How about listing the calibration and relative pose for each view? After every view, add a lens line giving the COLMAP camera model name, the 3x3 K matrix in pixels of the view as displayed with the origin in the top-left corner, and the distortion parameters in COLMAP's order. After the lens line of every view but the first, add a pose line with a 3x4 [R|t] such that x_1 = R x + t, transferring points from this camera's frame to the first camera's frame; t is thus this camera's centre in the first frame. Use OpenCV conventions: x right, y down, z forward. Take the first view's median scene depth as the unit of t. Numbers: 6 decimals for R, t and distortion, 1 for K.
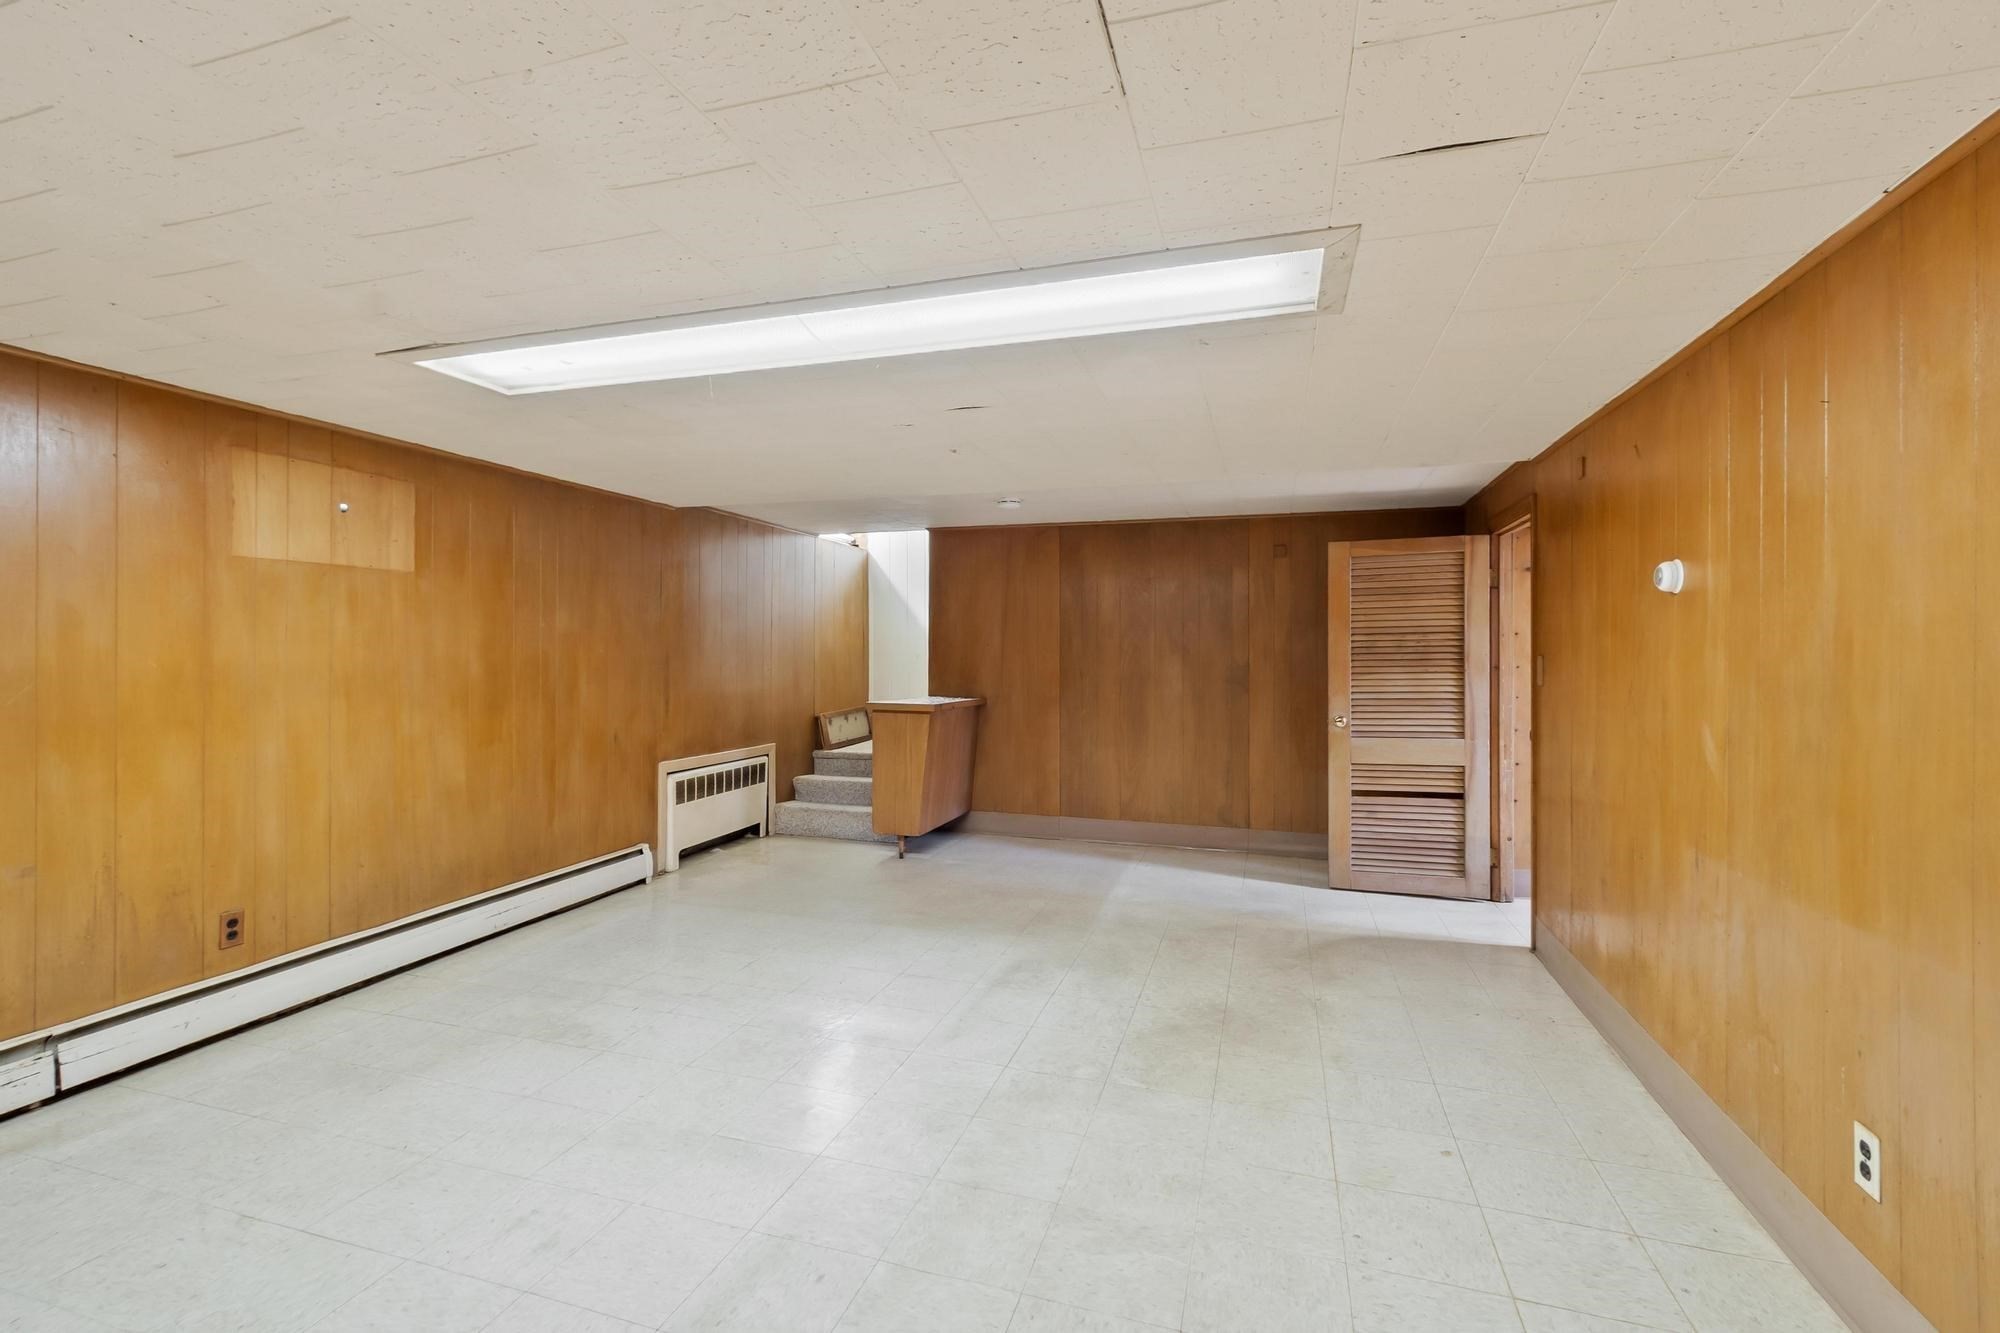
lens RADIAL K [[871.6, 0, 989.3], [0, 871.6, 664.1], [0, 0, 1]] dist [-0.000713, -0.000411]
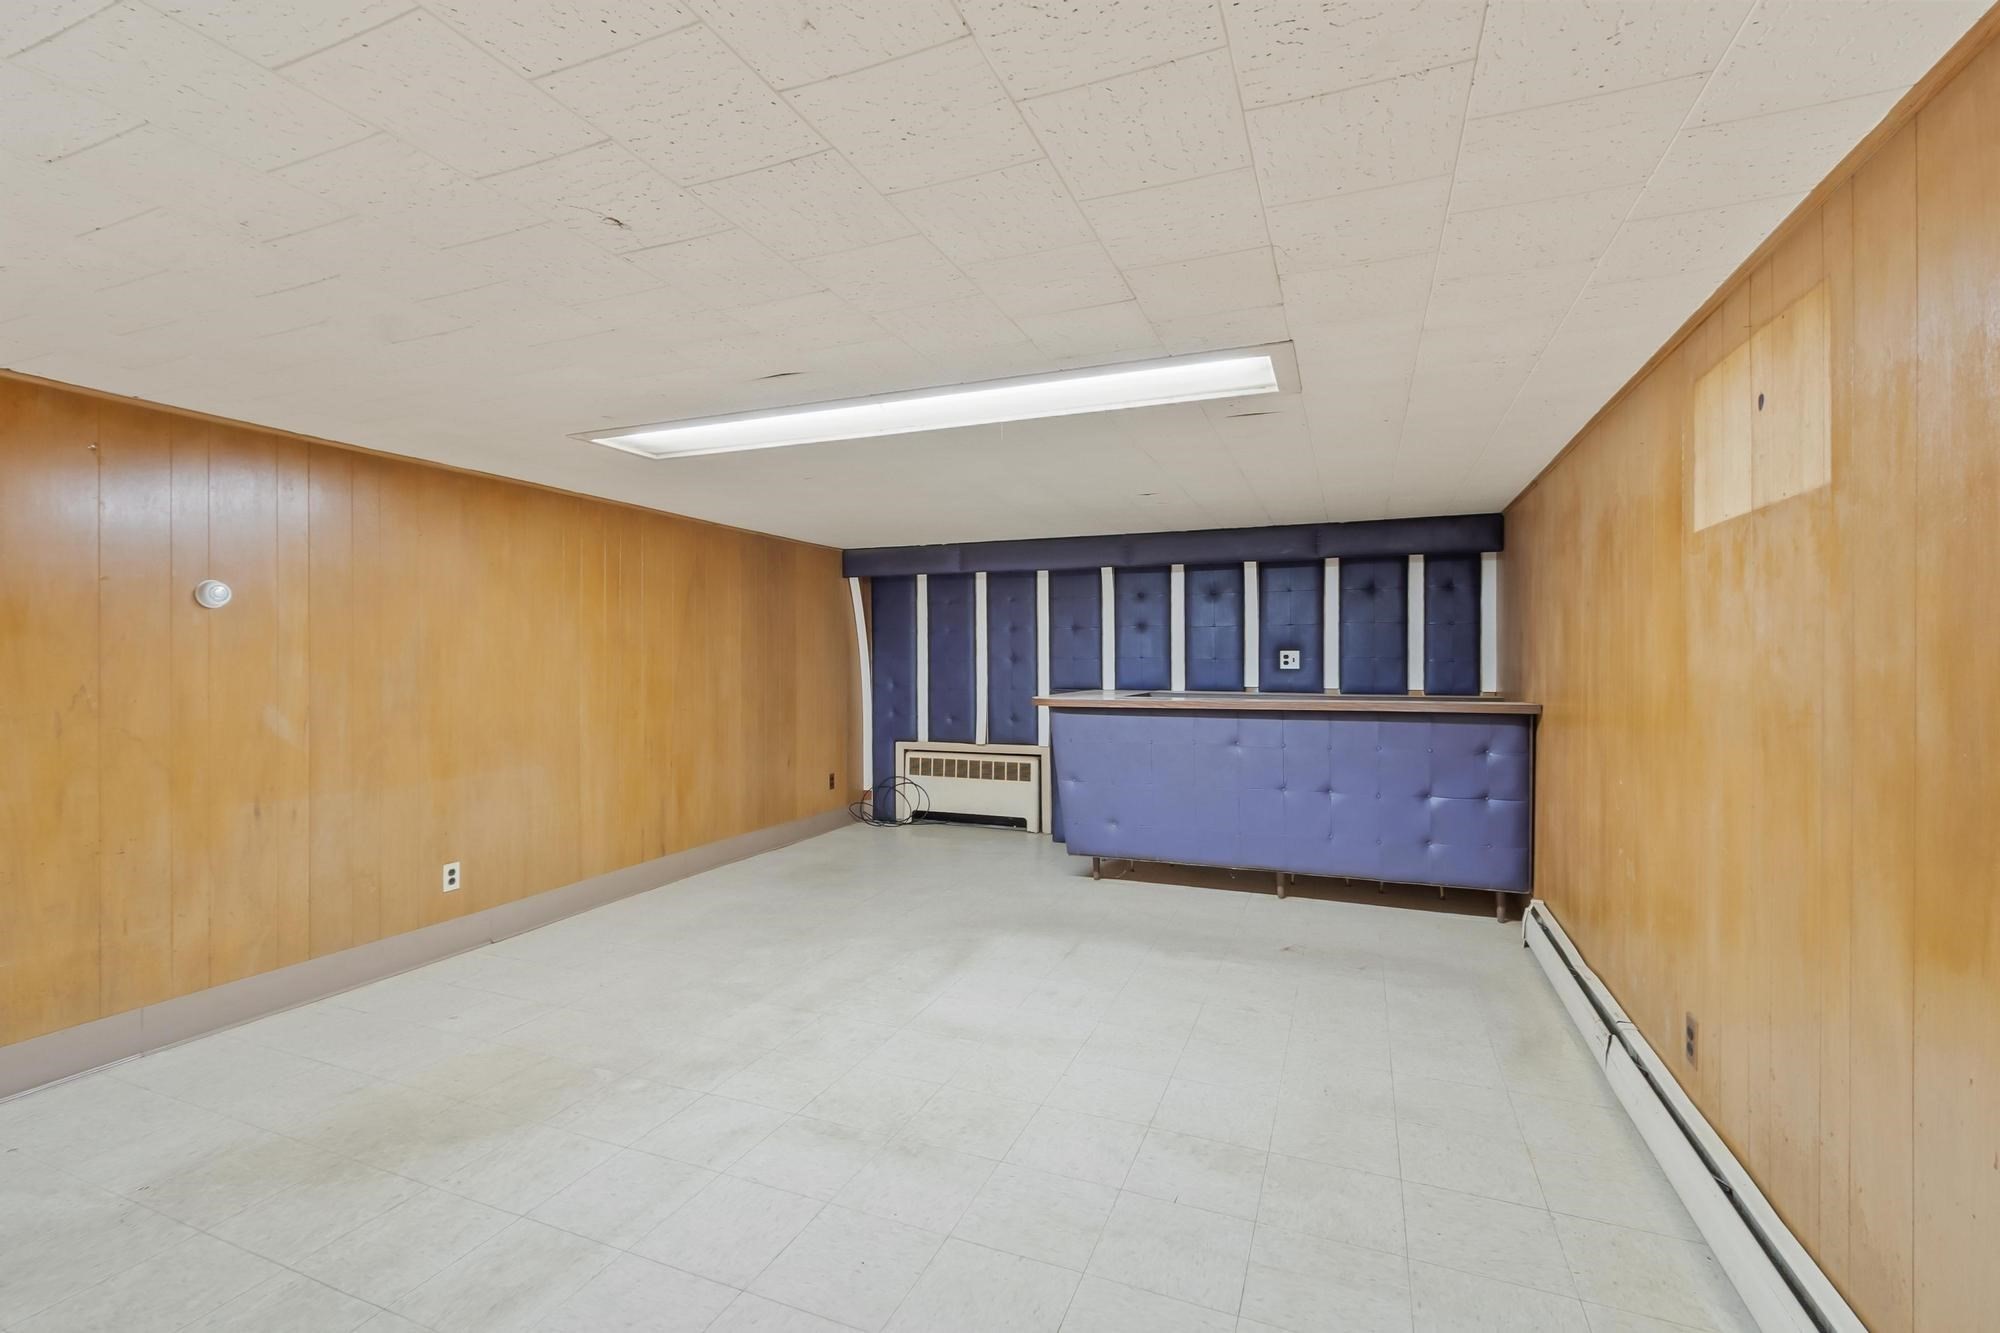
lens RADIAL K [[871.6, 0, 989.3], [0, 871.6, 664.1], [0, 0, 1]] dist [-0.000713, -0.000411]
pose [[-0.995859, -0.003083, 0.090863, -0.370803], [-0.001343, 0.999815, 0.019213, -0.025013], [-0.090905, 0.019011, -0.995678, 1.899756]]
